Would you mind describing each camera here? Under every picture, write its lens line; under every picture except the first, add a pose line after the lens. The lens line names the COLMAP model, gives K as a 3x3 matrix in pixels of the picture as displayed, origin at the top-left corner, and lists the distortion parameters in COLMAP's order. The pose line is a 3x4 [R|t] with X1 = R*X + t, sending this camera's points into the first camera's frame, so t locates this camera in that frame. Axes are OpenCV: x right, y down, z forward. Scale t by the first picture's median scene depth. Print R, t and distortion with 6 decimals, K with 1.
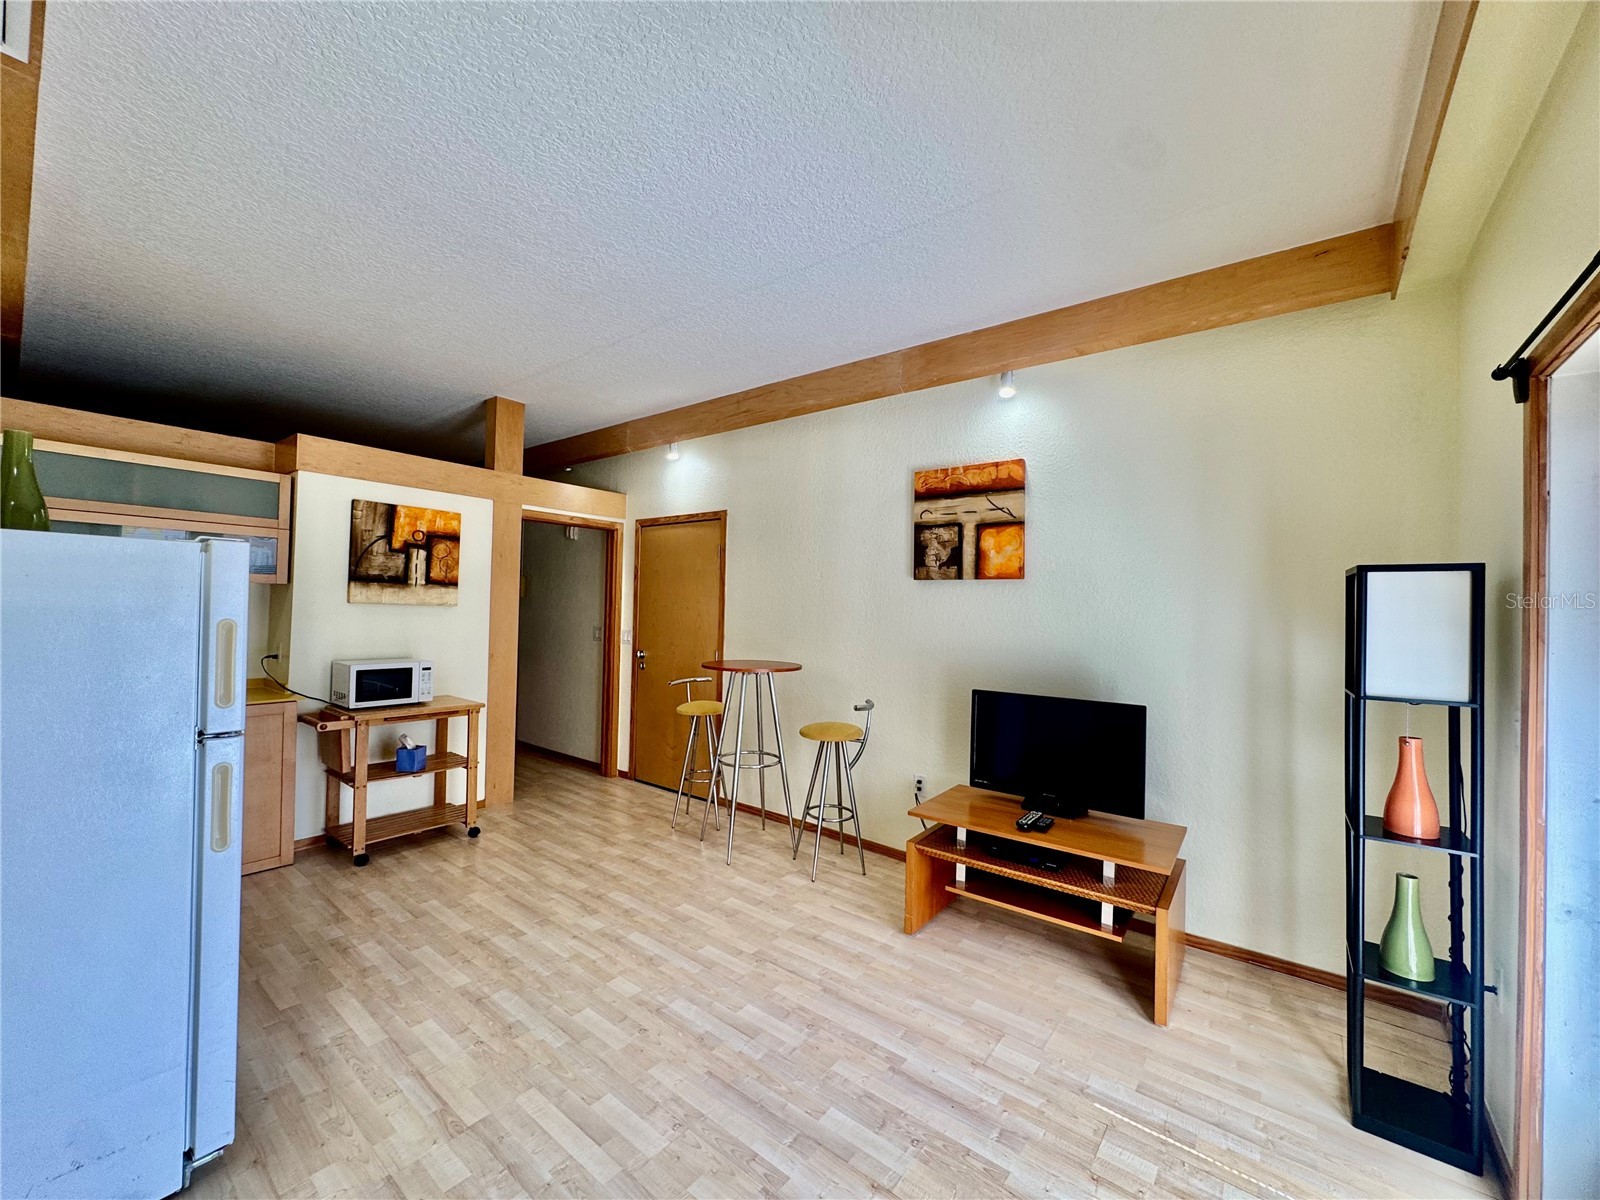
lens RADIAL K [[637.7, 0, 803.5], [0, 637.7, 597.0], [0, 0, 1]] dist [-0.008426, 0.000068]
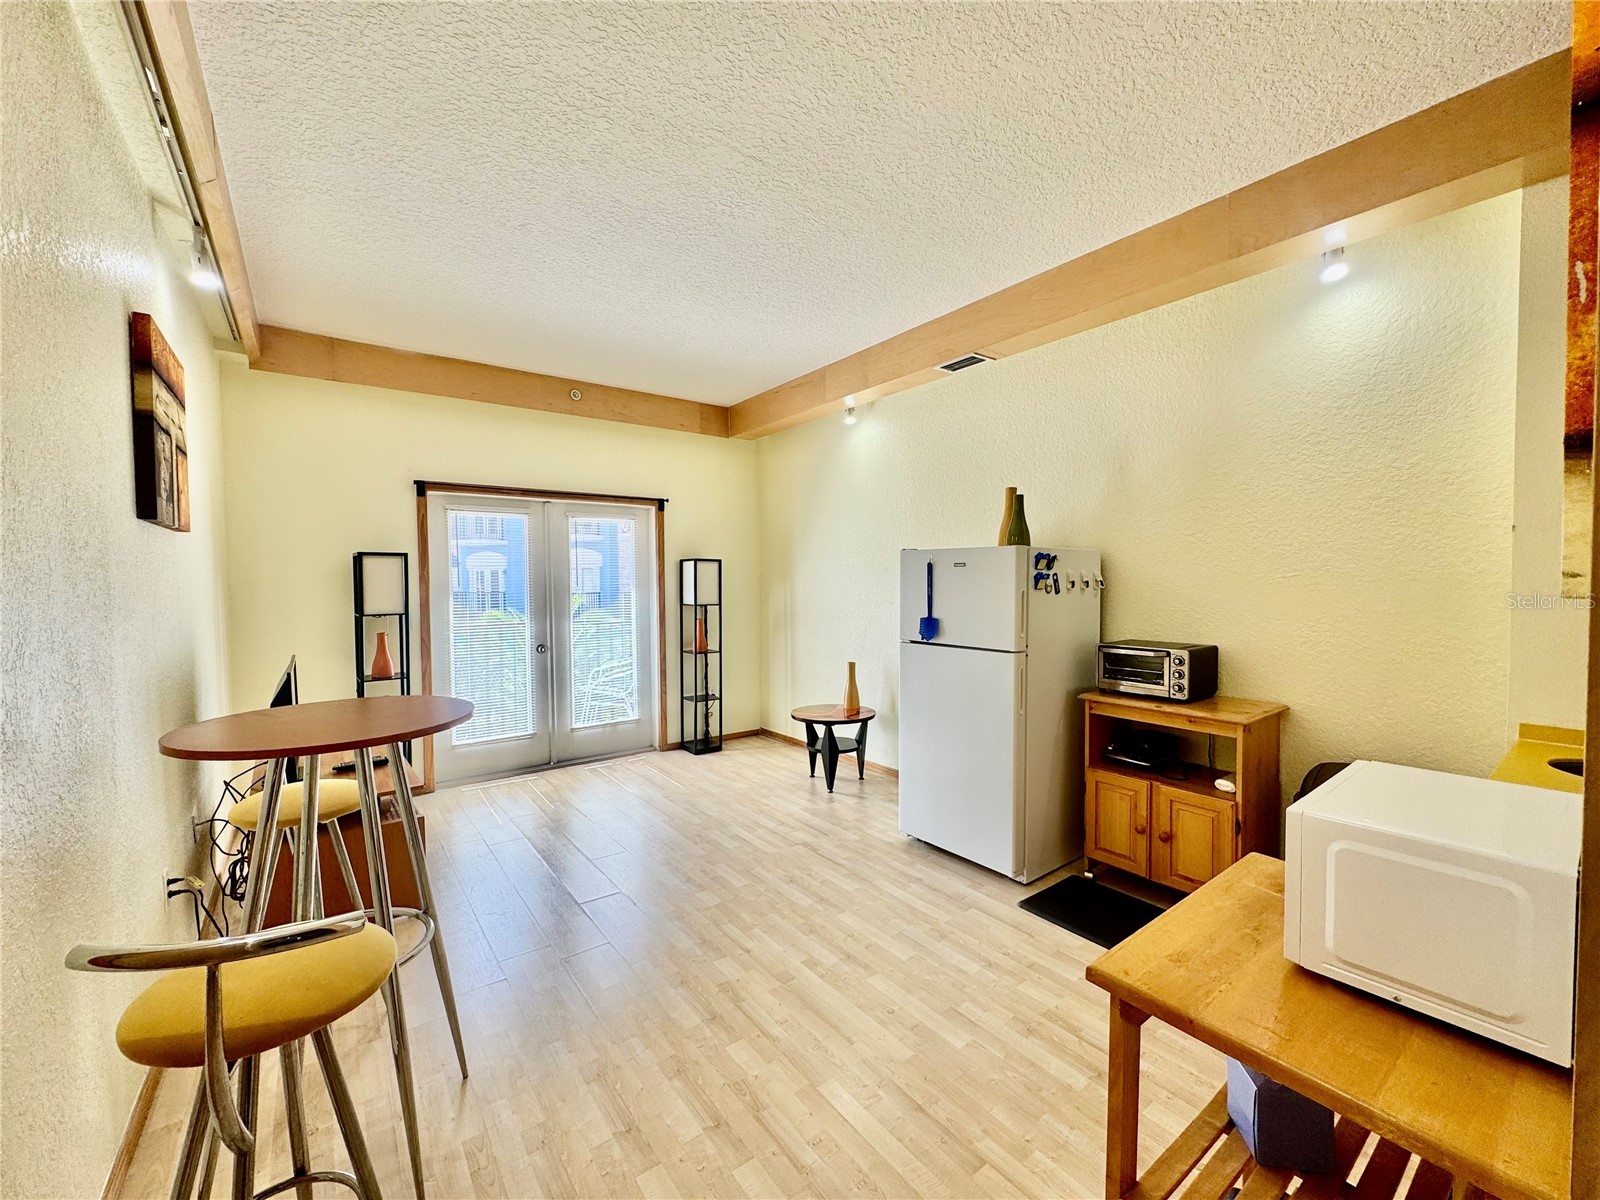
lens RADIAL K [[637.7, 0, 798.2], [0, 637.7, 600.9], [0, 0, 1]] dist [-0.008426, 0.000068]
pose [[-0.965186, -0.022909, 0.260561, -0.465463], [-0.018059, 0.999616, 0.020994, 0.018292], [-0.260942, 0.015558, -0.965229, 1.316087]]
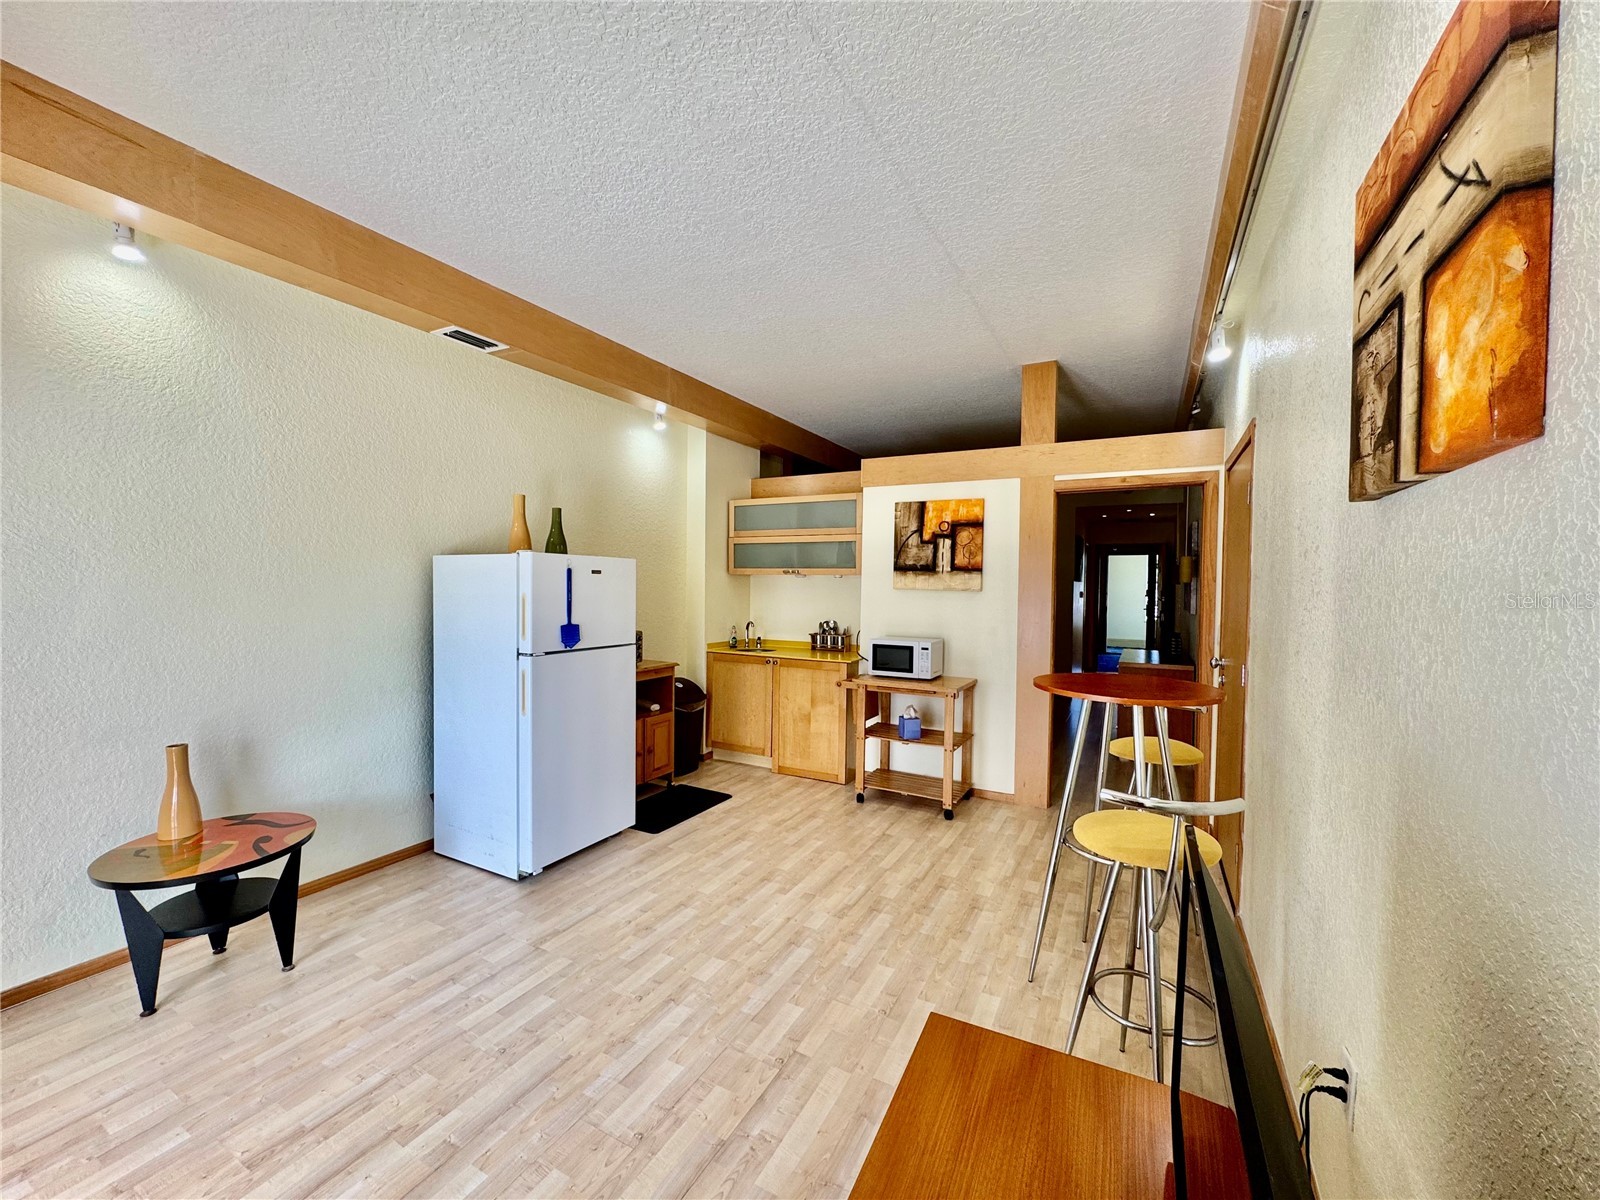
lens RADIAL K [[637.7, 0, 796.8], [0, 637.7, 599.7], [0, 0, 1]] dist [-0.008426, 0.000068]
pose [[0.165119, 0.004070, -0.986265, 0.448417], [0.009678, 0.999937, 0.005747, 0.021019], [0.986226, -0.010494, 0.165069, 0.612451]]
